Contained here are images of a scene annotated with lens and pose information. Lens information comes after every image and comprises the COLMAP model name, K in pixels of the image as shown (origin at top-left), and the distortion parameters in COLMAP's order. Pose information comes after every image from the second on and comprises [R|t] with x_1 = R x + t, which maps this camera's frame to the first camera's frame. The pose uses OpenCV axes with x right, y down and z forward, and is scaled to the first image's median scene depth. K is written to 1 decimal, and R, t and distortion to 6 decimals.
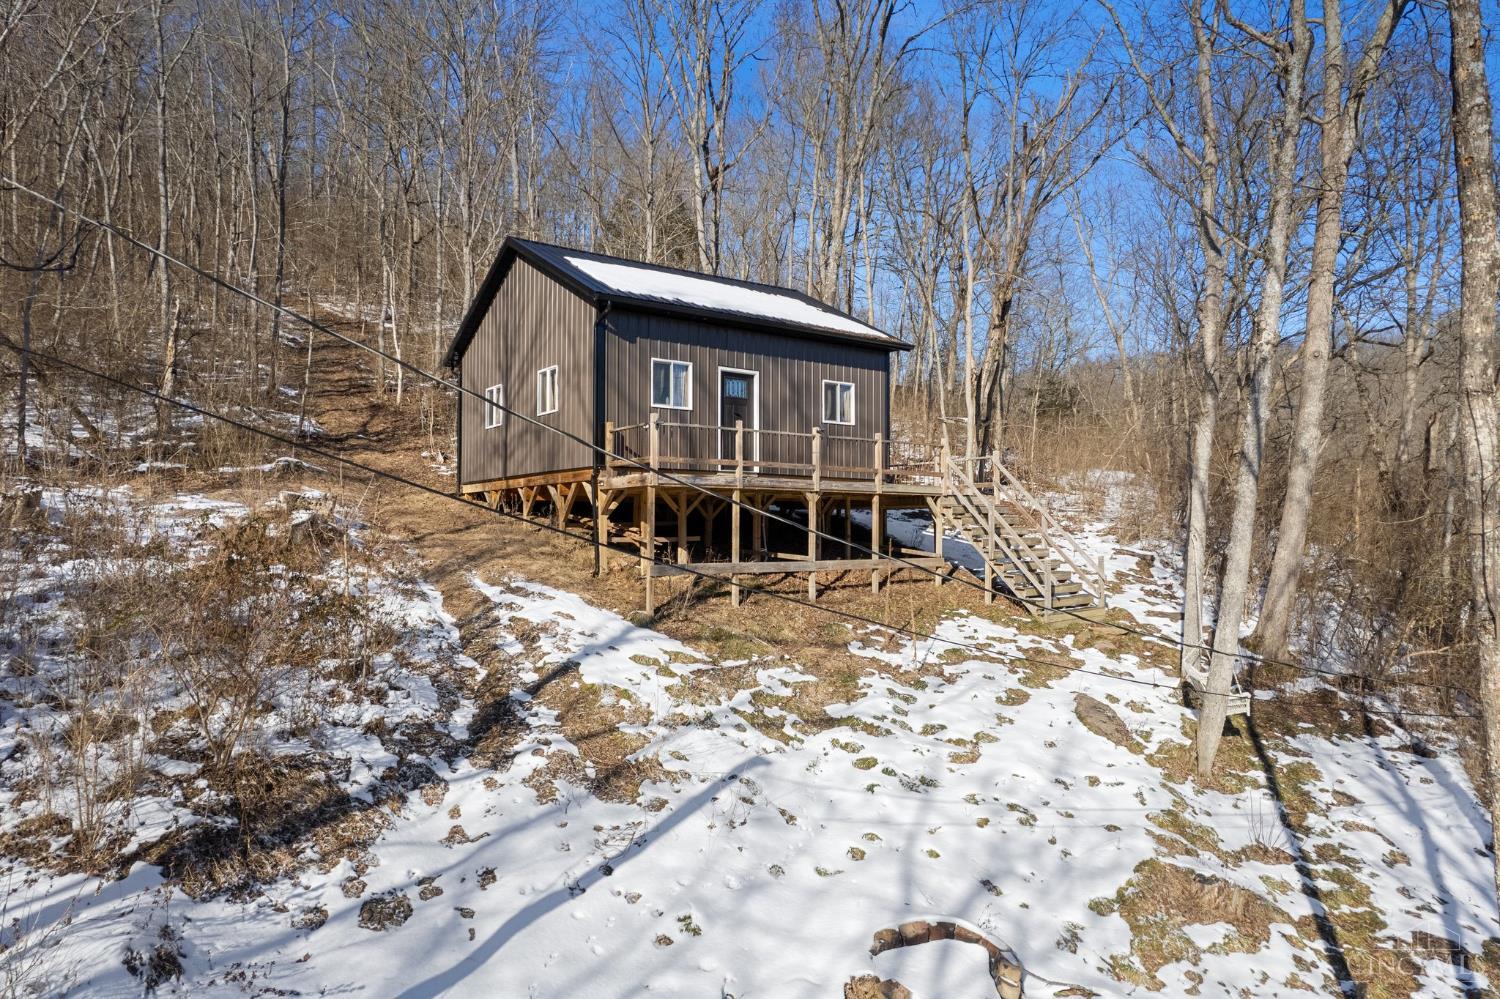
lens RADIAL K [[943.7, 0, 752.2], [0, 943.7, 519.8], [0, 0, 1]] dist [-0.080371, 0.068255]
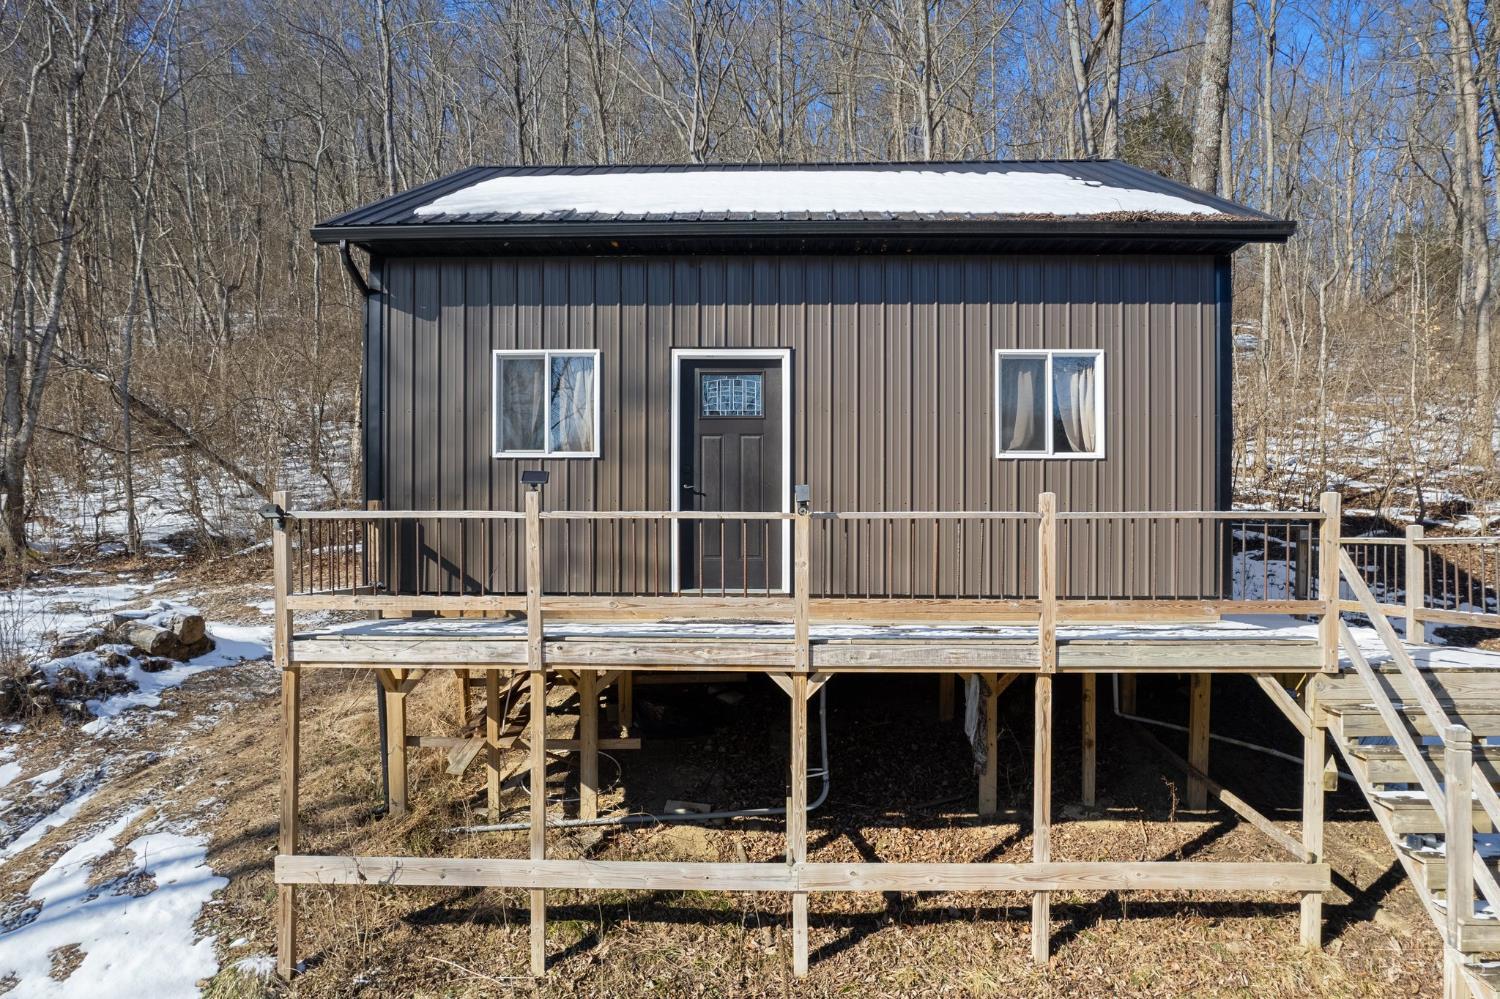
lens RADIAL K [[943.7, 0, 752.2], [0, 943.7, 519.8], [0, 0, 1]] dist [-0.080371, 0.068255]
pose [[0.773774, 0.006587, -0.633428, 0.379330], [0.007394, 0.999784, 0.019430, -0.129754], [0.633419, -0.019718, 0.773558, 0.963033]]
